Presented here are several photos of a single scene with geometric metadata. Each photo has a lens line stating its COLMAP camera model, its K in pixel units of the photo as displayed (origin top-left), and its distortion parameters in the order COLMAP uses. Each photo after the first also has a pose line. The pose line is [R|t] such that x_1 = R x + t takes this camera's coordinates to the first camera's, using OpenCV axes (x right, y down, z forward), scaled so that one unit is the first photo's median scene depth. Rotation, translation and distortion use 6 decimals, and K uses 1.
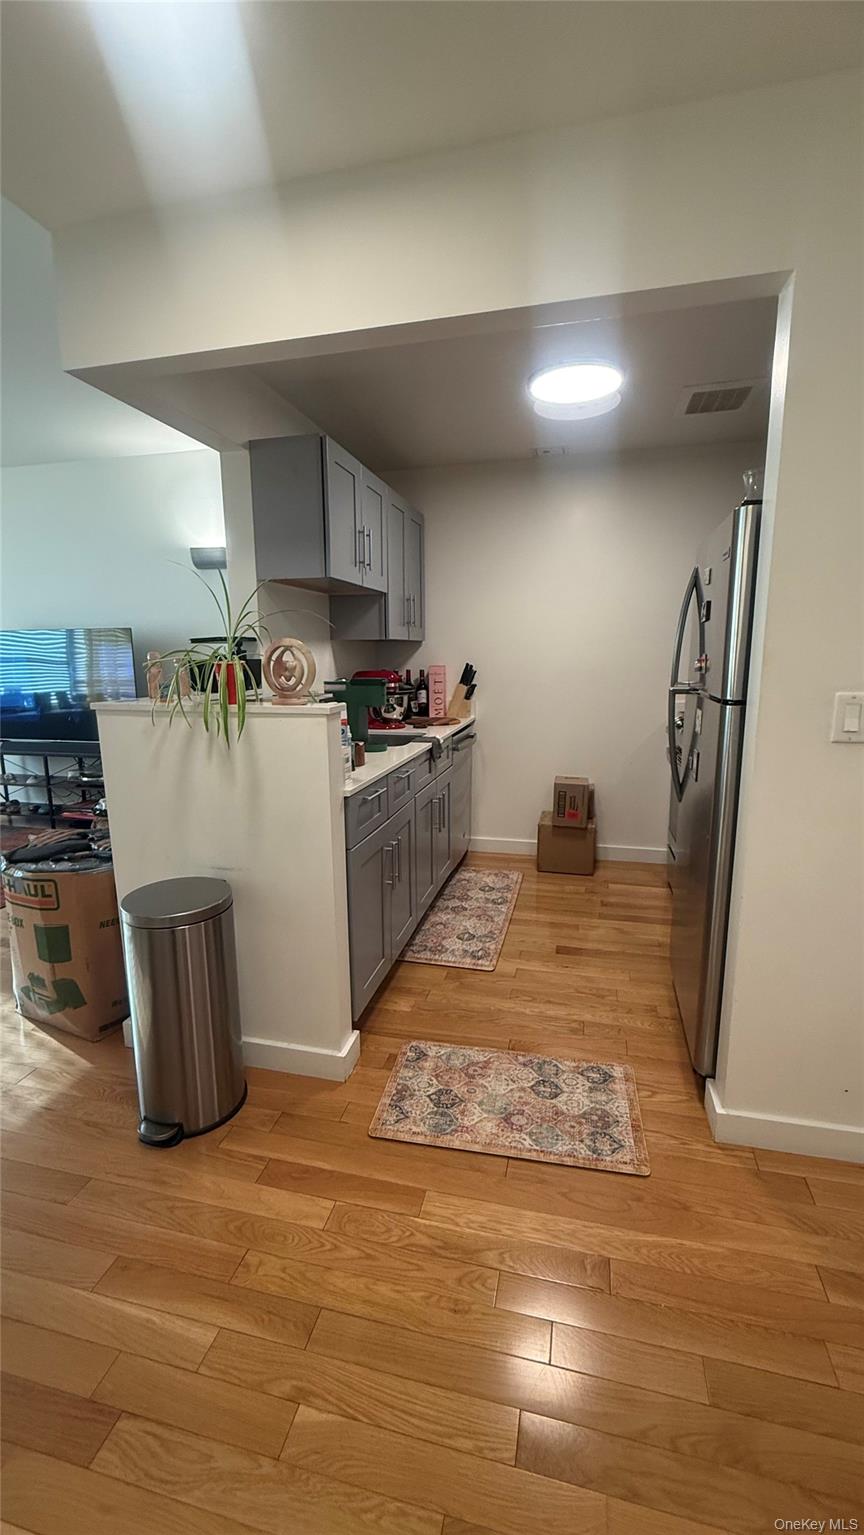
lens RADIAL K [[631.3, 0, 432.9], [0, 631.3, 767.0], [0, 0, 1]] dist [0.002829, 0.000401]
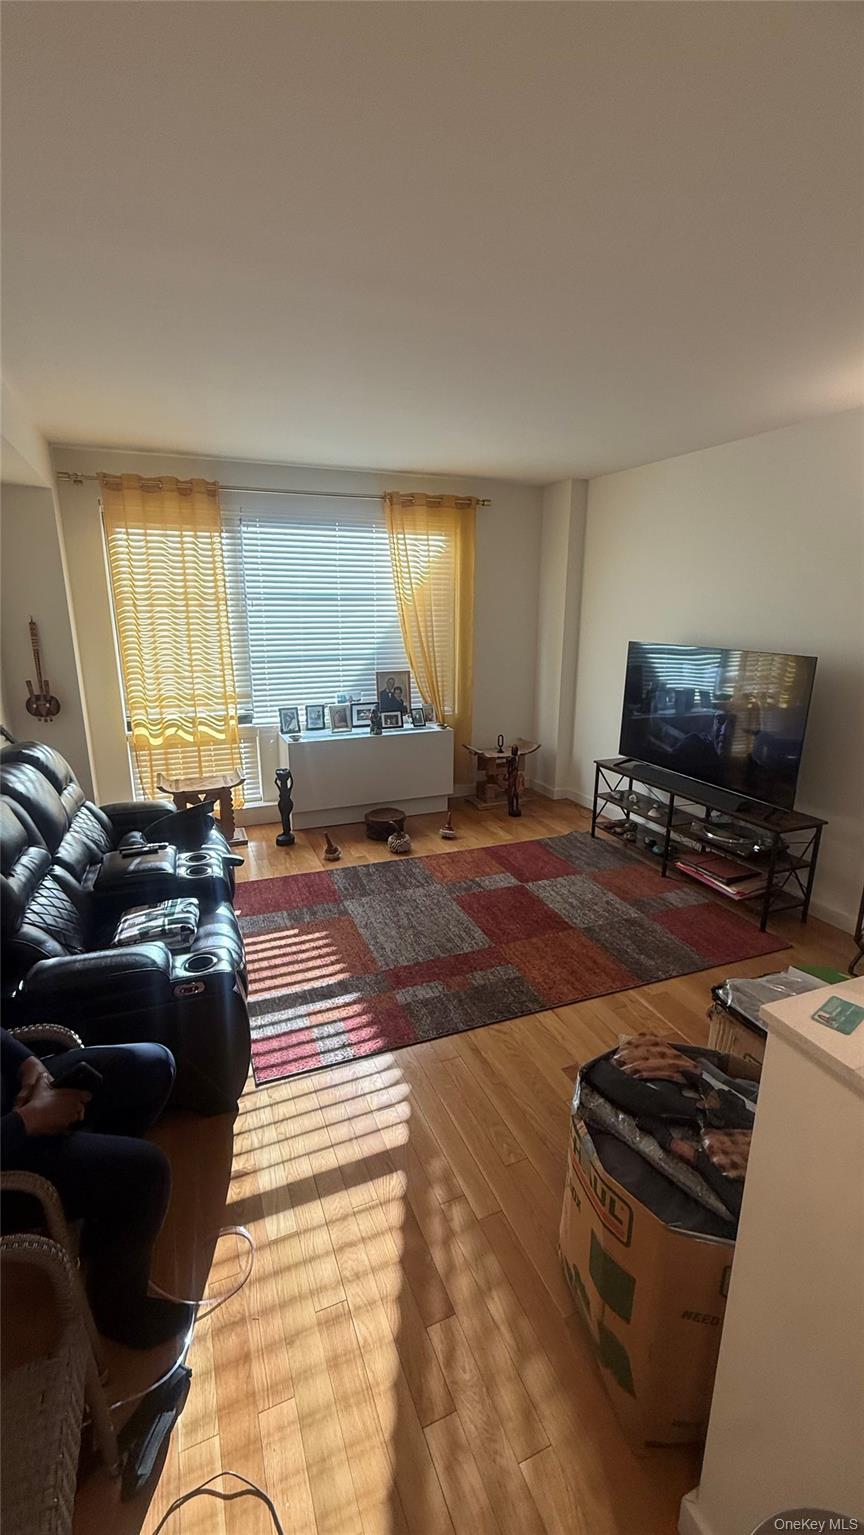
lens RADIAL K [[631.3, 0, 438.2], [0, 631.3, 769.0], [0, 0, 1]] dist [0.002829, 0.000401]
pose [[0.602605, 0.215377, -0.768427, -0.141270], [-0.161296, 0.975891, 0.147037, -0.122956], [0.781569, 0.035339, 0.622817, 0.195254]]
